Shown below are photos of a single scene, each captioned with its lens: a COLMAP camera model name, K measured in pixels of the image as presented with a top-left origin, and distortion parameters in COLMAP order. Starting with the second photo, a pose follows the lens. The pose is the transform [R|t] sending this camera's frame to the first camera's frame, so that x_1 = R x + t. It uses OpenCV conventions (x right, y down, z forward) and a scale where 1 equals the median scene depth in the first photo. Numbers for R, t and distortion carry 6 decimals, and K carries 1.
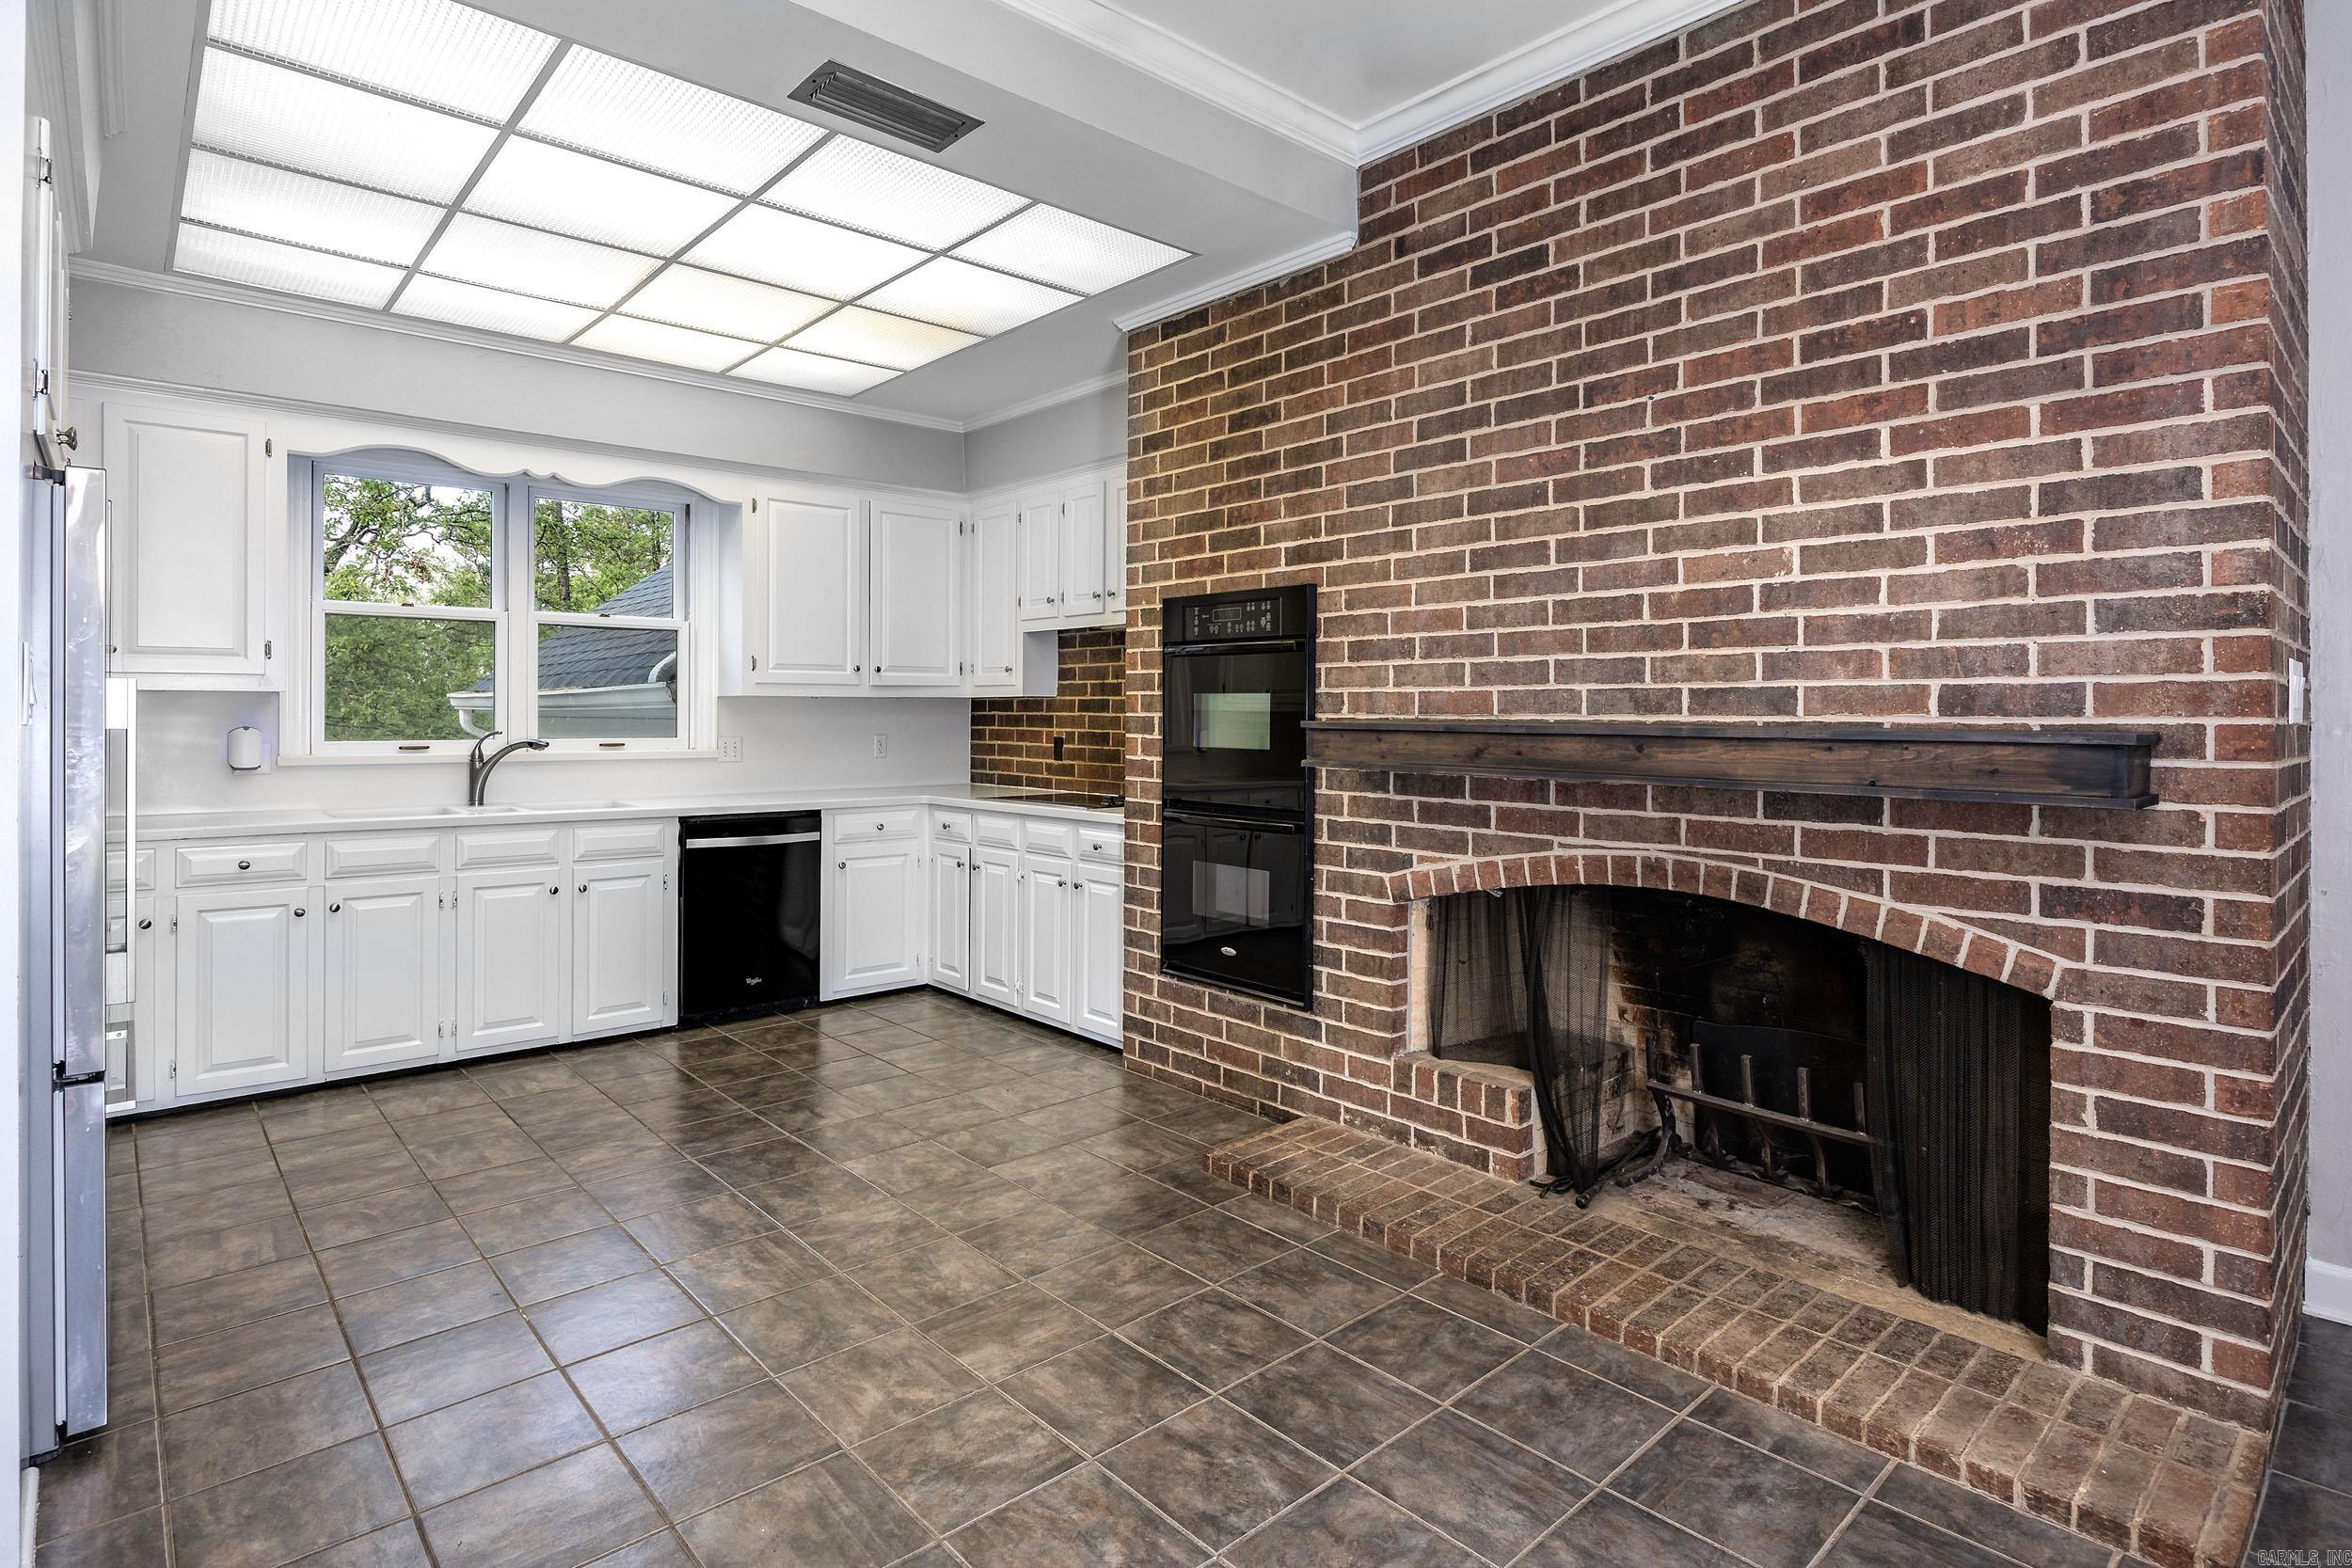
lens RADIAL K [[1163.5, 0, 1159.1], [0, 1163.5, 698.0], [0, 0, 1]] dist [-0.008799, -0.000911]
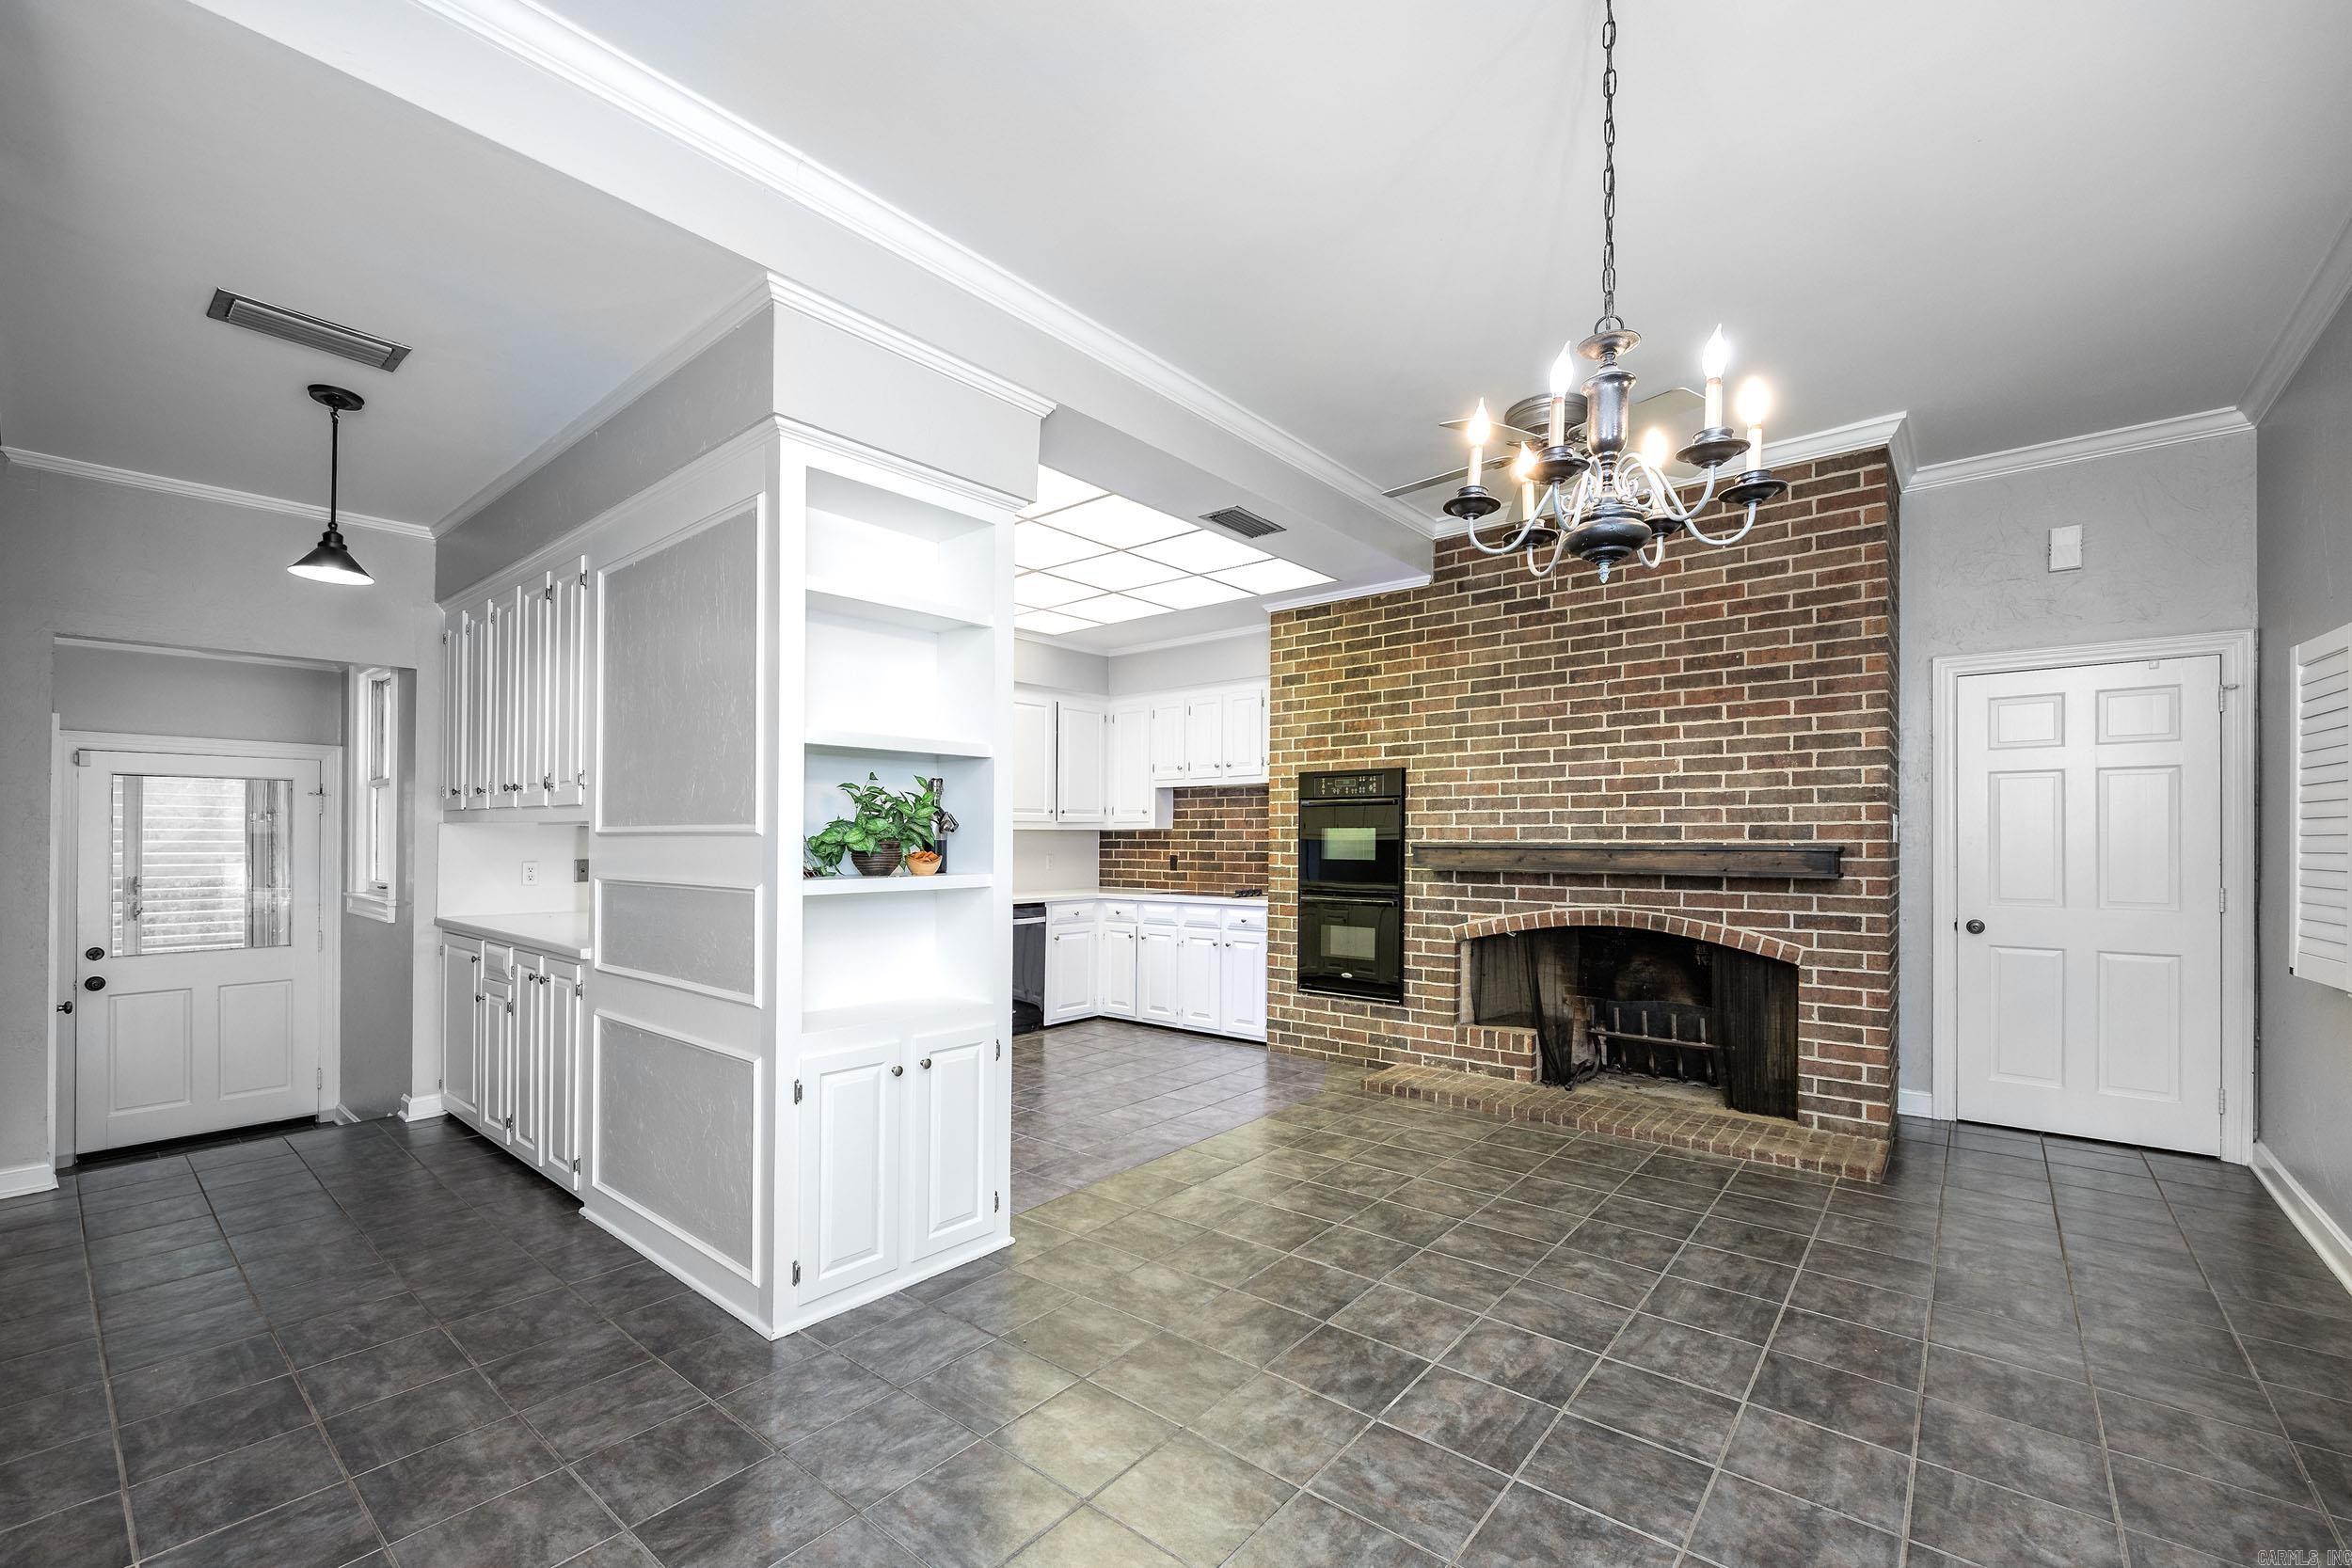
lens RADIAL K [[954.2, 0, 1173.3], [0, 954.2, 831.1], [0, 0, 1]] dist [-0.000213, -0.000035]
pose [[0.988380, -0.001397, 0.151998, -0.567759], [0.000899, 0.999994, 0.003344, -0.006046], [-0.152002, -0.003168, 0.988375, -0.516932]]
